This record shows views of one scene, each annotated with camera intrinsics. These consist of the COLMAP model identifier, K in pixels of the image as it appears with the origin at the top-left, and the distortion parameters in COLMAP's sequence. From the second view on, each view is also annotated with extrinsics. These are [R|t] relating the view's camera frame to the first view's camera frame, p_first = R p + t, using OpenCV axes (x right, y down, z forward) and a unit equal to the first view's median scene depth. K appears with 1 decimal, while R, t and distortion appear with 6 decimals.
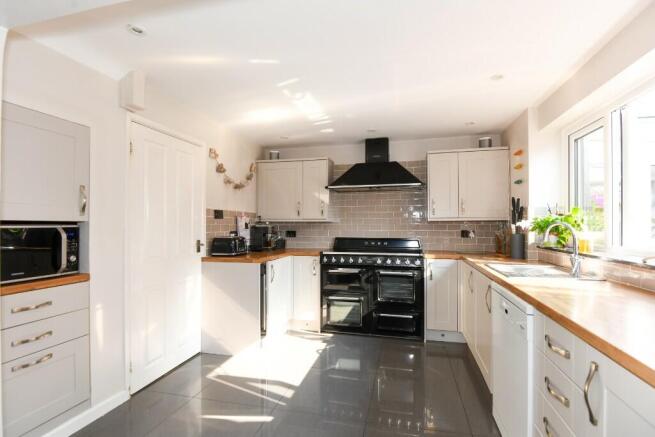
lens RADIAL K [[311.2, 0, 329.6], [0, 311.2, 225.7], [0, 0, 1]] dist [0.002369, -0.000044]
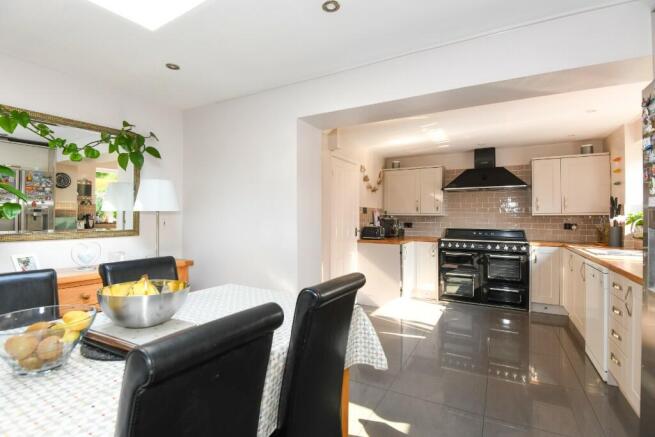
lens RADIAL K [[300.1, 0, 330.8], [0, 300.1, 215.1], [0, 0, 1]] dist [0.021465, -0.026698]
pose [[0.962959, 0.002766, -0.269634, -0.131372], [-0.005694, 0.999933, -0.010079, -0.000613], [0.269588, 0.011241, 0.962910, -0.364178]]
